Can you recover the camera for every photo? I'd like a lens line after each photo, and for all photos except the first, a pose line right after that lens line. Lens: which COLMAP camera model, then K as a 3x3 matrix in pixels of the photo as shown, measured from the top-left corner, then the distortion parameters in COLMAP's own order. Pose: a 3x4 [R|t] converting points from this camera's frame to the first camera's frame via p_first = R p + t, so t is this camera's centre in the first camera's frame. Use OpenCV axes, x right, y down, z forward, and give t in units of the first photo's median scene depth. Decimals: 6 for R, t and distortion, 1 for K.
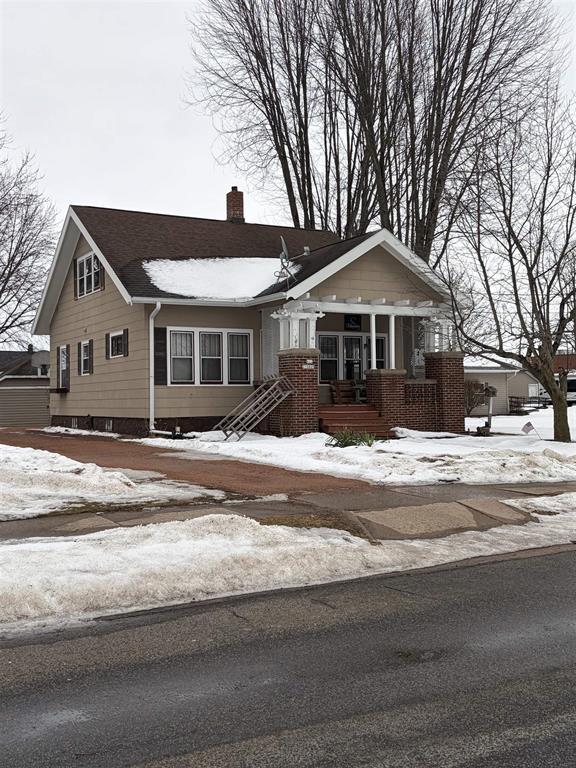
lens RADIAL K [[842.4, 0, 287.0], [0, 842.4, 383.3], [0, 0, 1]] dist [0.138449, 0.000000]
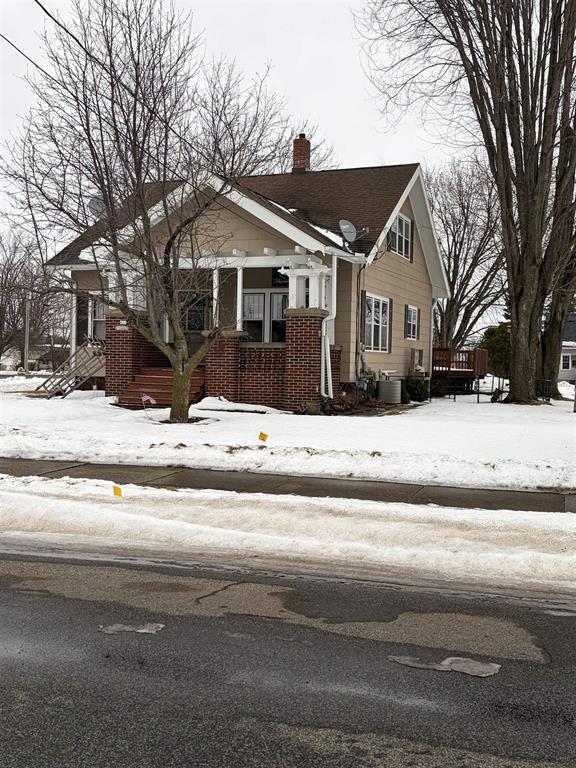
lens RADIAL K [[842.4, 0, 285.8], [0, 842.4, 387.3], [0, 0, 1]] dist [0.138449, 0.000000]
pose [[0.684970, 0.041410, -0.727394, 0.811542], [-0.007730, 0.998740, 0.049578, -0.001836], [0.728530, -0.028336, 0.684427, 0.455031]]
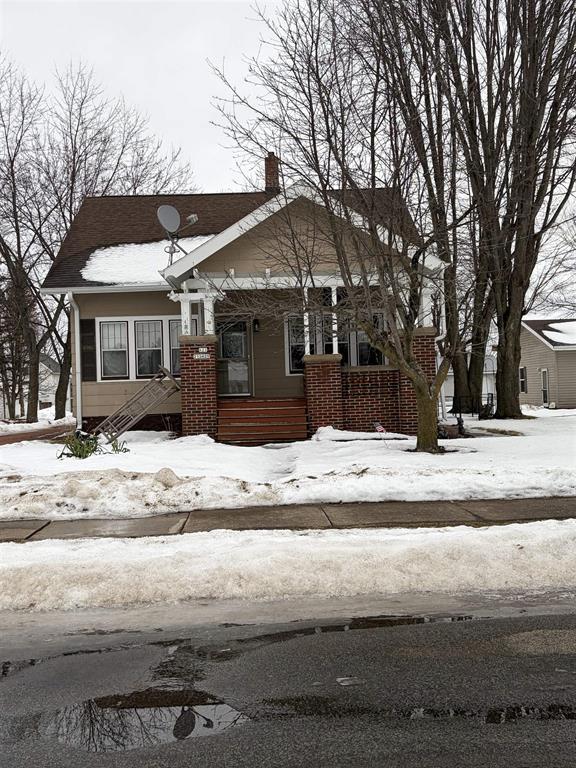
lens RADIAL K [[842.4, 0, 287.7], [0, 842.4, 384.9], [0, 0, 1]] dist [0.138449, 0.000000]
pose [[0.890844, -0.021927, -0.453780, 0.464078], [0.032340, 0.999361, 0.015198, -0.001142], [0.453157, -0.028214, 0.890984, 0.268889]]
